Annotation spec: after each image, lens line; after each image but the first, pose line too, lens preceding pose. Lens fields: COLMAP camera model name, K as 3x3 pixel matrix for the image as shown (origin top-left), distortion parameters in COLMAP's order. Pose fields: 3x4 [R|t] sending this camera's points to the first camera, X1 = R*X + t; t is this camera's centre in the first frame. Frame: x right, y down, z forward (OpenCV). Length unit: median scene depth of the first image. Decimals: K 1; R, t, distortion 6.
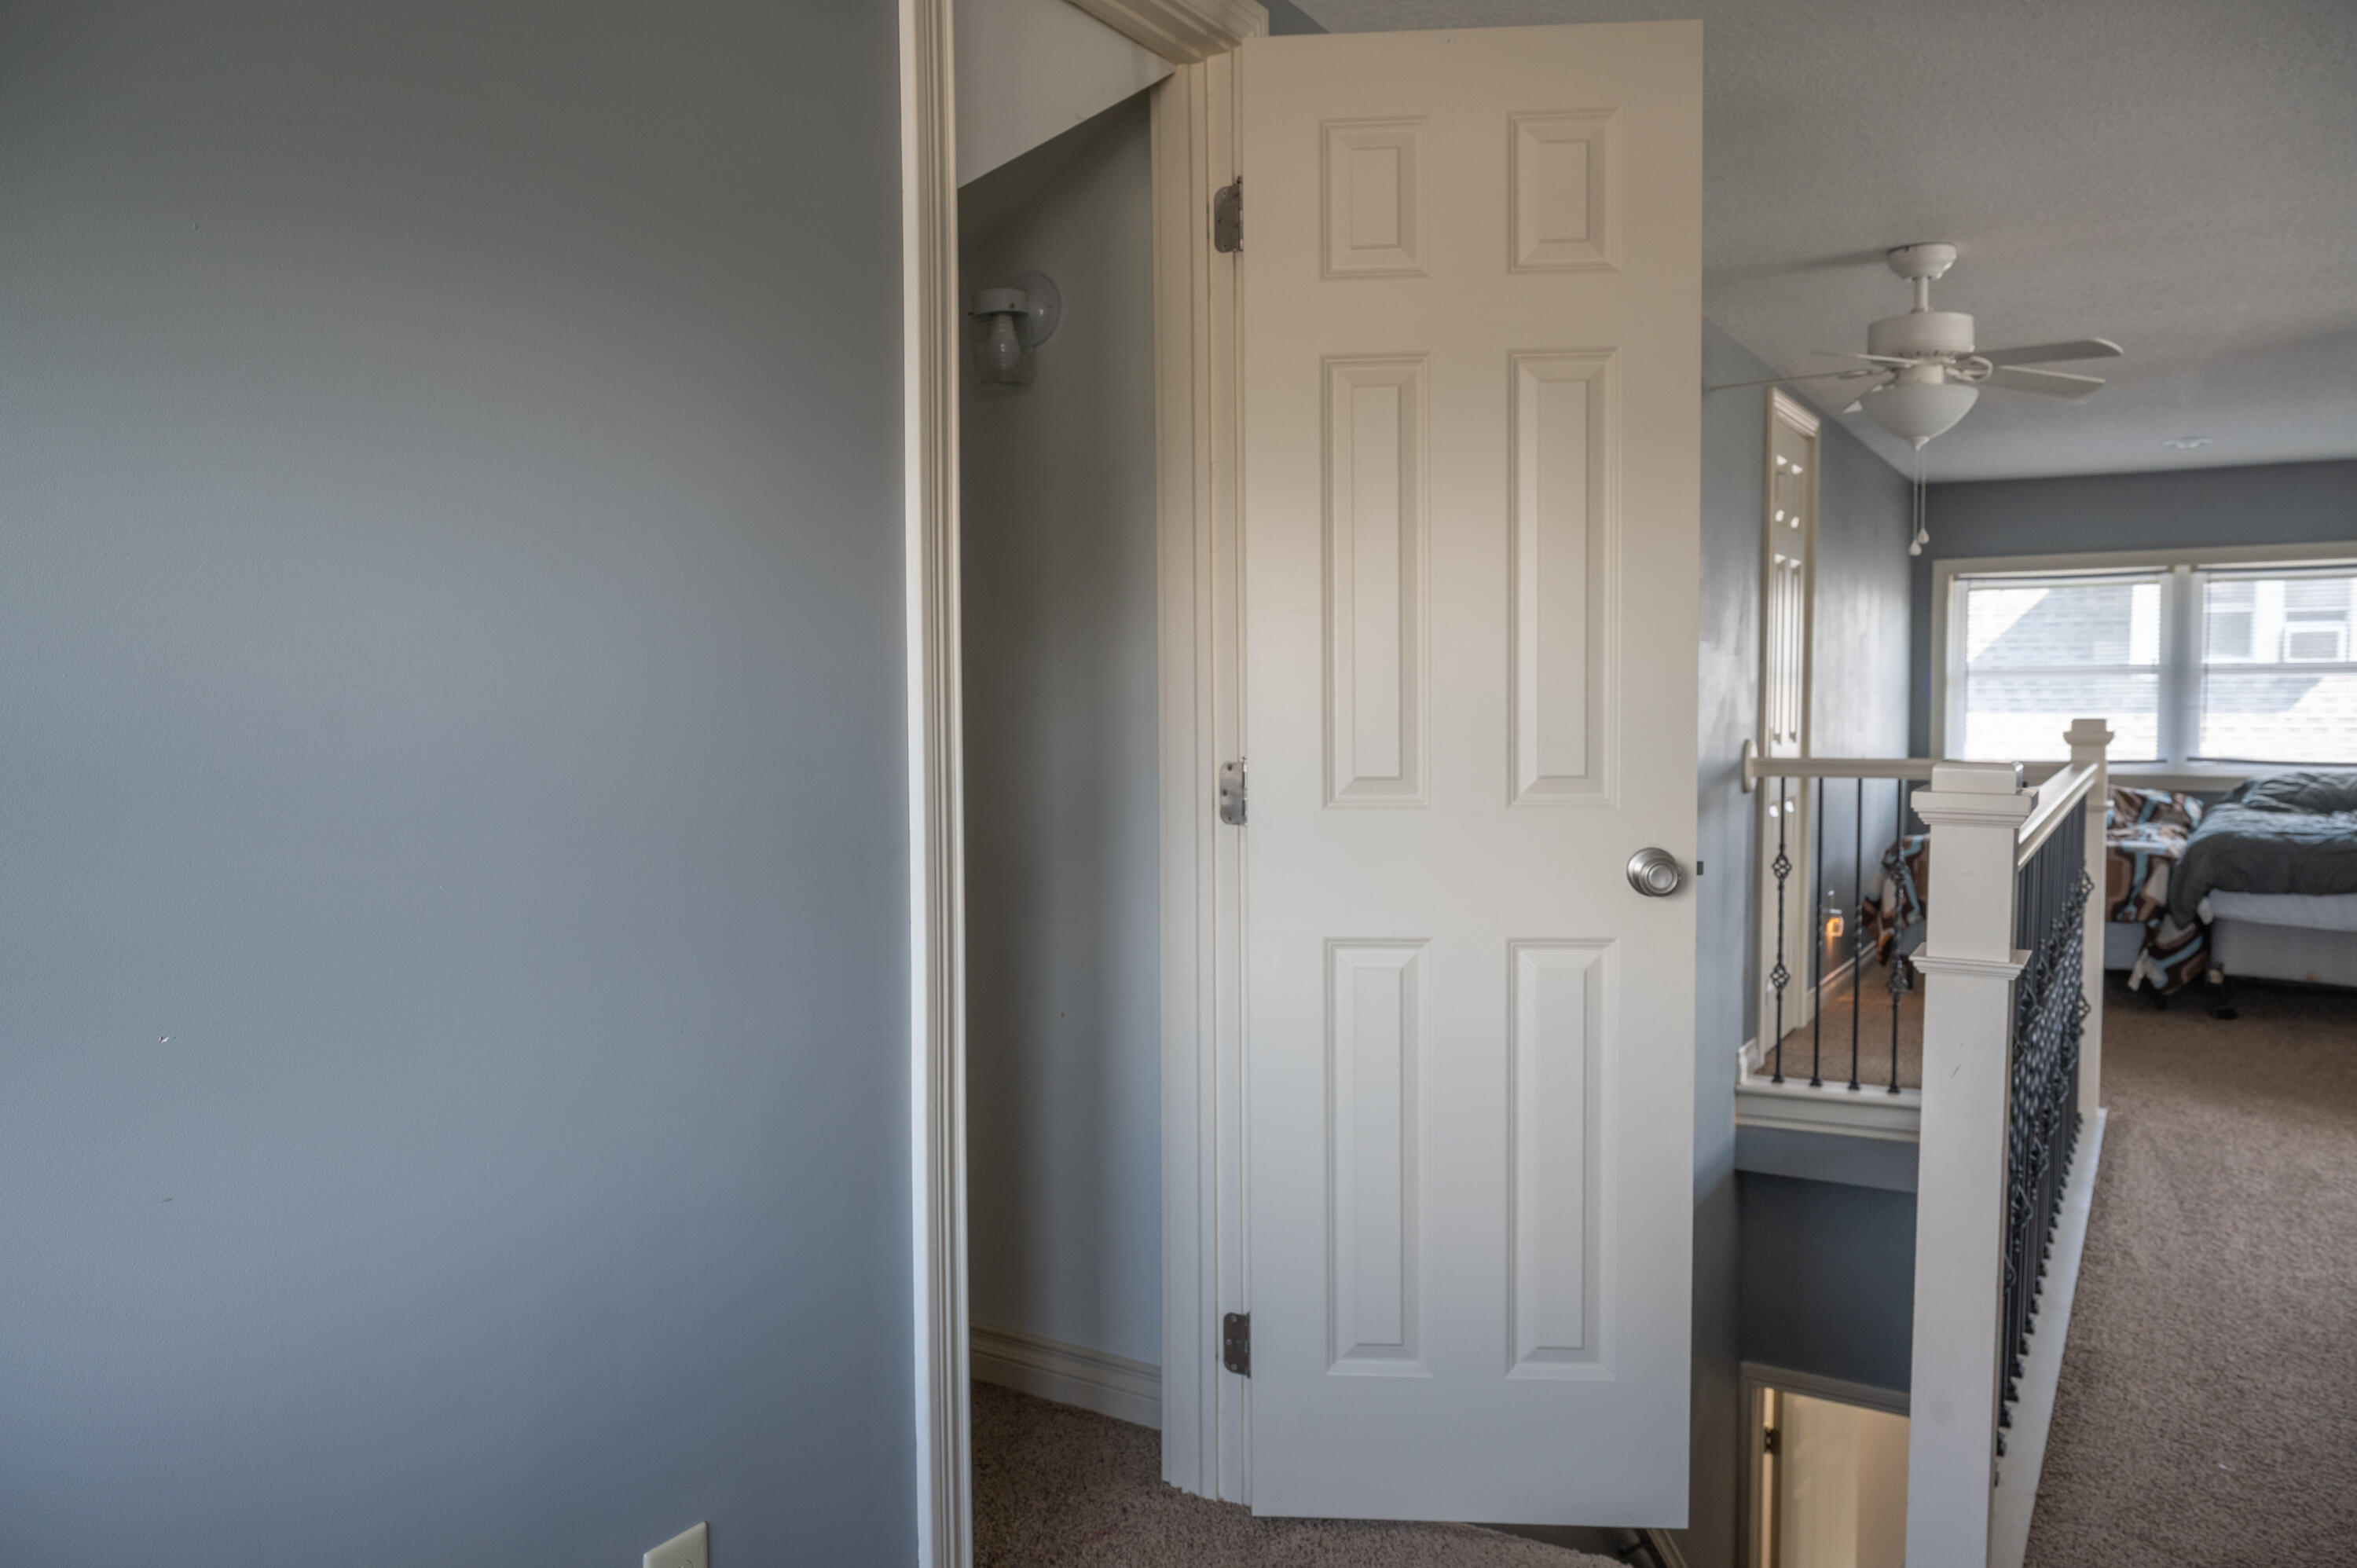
lens RADIAL K [[1642.4, 0, 1184.0], [0, 1642.4, 789.9], [0, 0, 1]] dist [-0.012883, 0.006671]
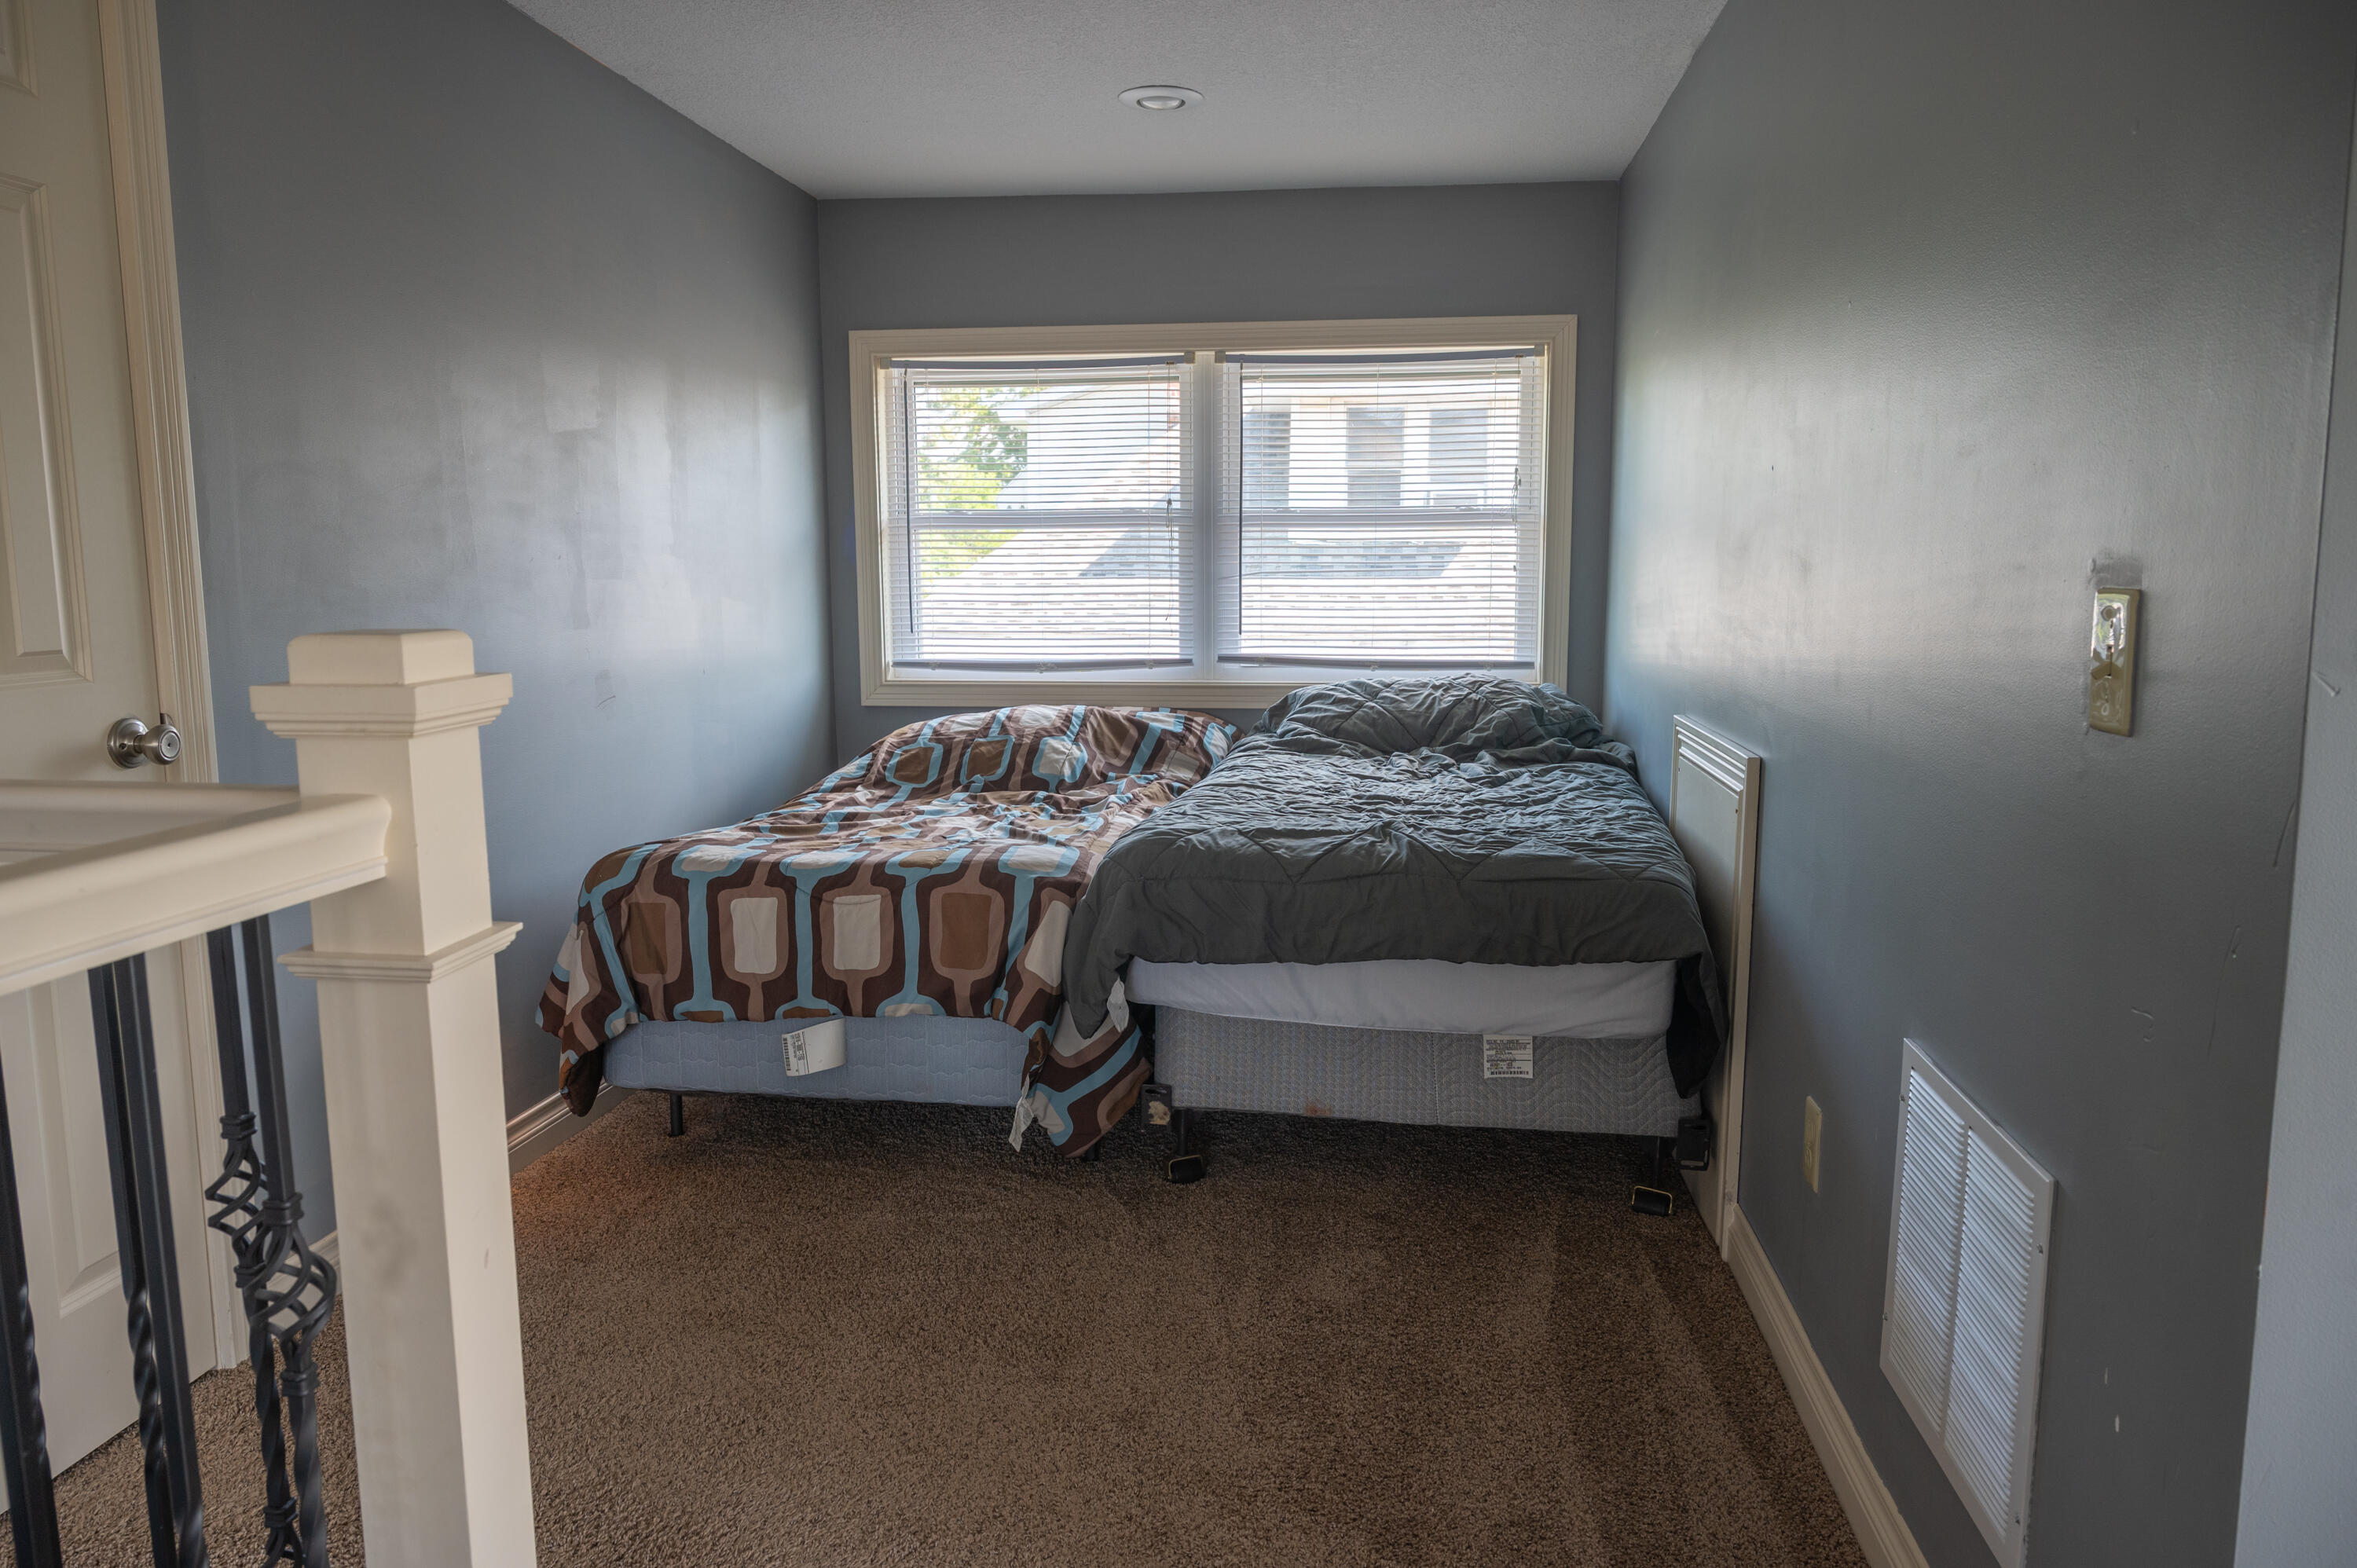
lens RADIAL K [[1600.7, 0, 1178.5], [0, 1600.7, 784.0], [0, 0, 1]] dist [-0.004582, 0.000099]
pose [[0.915387, -0.052648, 0.399117, 0.445205], [0.020214, 0.996172, 0.085045, -0.030319], [-0.402066, -0.069781, 0.912948, 0.553166]]
